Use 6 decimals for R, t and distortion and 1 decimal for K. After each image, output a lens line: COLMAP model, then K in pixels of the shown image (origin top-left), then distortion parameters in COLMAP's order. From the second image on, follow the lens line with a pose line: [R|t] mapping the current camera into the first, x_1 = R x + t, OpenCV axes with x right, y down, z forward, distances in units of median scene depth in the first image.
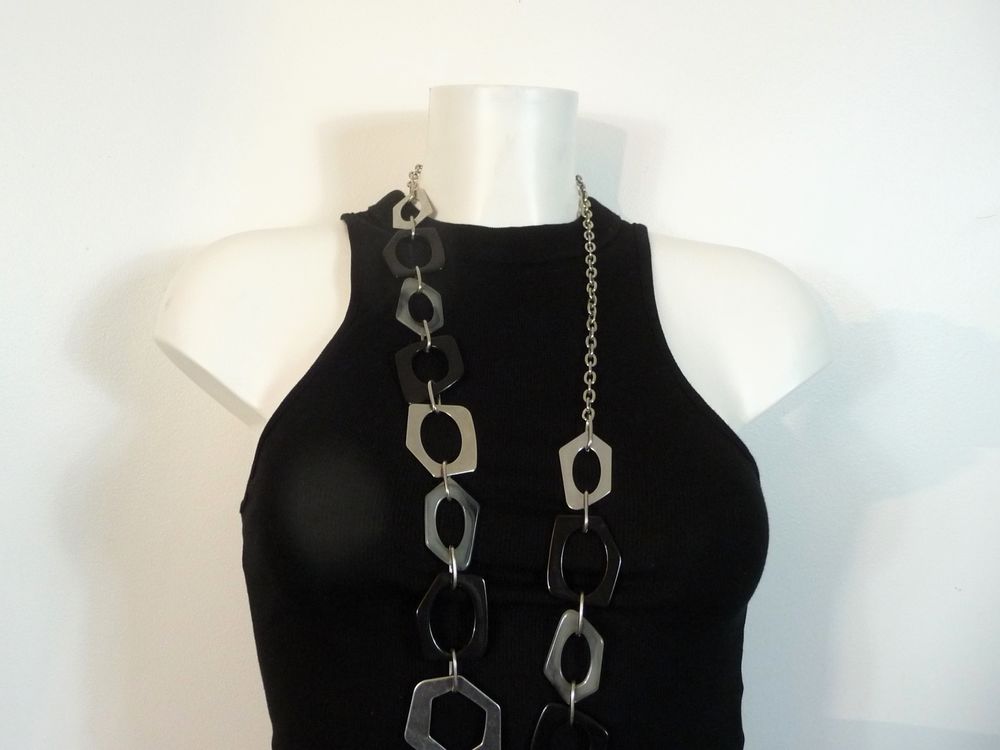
lens RADIAL K [[989.1, 0, 500.0], [0, 989.1, 375.0], [0, 0, 1]] dist [-0.007098, -0.000052]
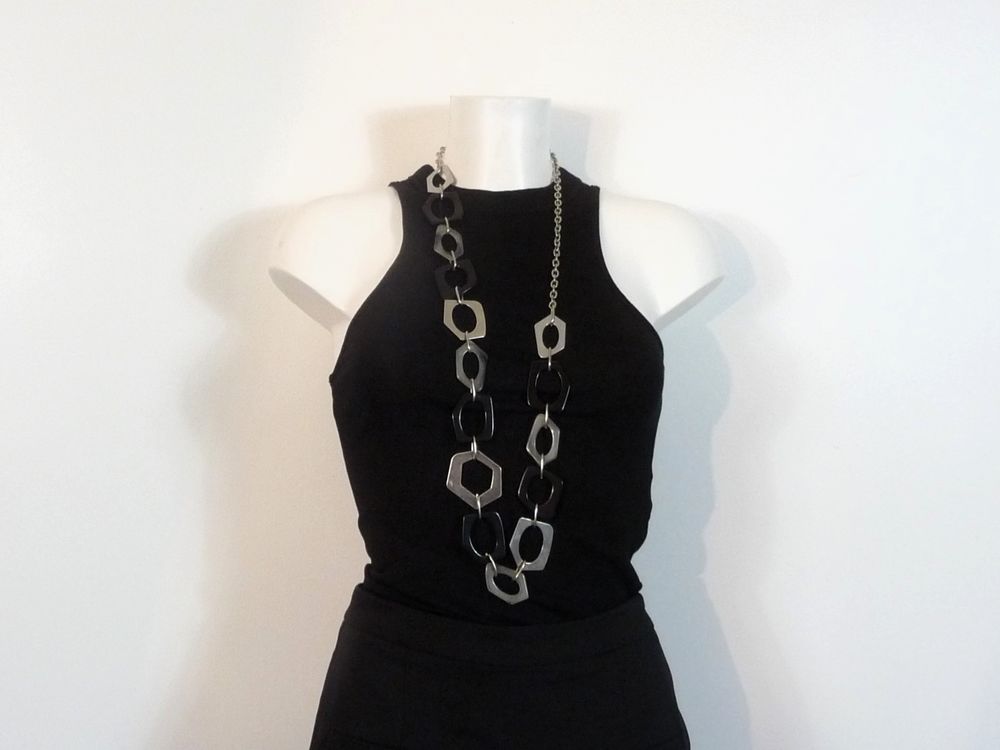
lens RADIAL K [[989.1, 0, 500.0], [0, 989.1, 375.0], [0, 0, 1]] dist [-0.007098, -0.000052]
pose [[0.999862, -0.014073, -0.008796, 0.013161], [0.014463, 0.998839, 0.045951, 0.073608], [0.008140, -0.046072, 0.998905, -0.613537]]
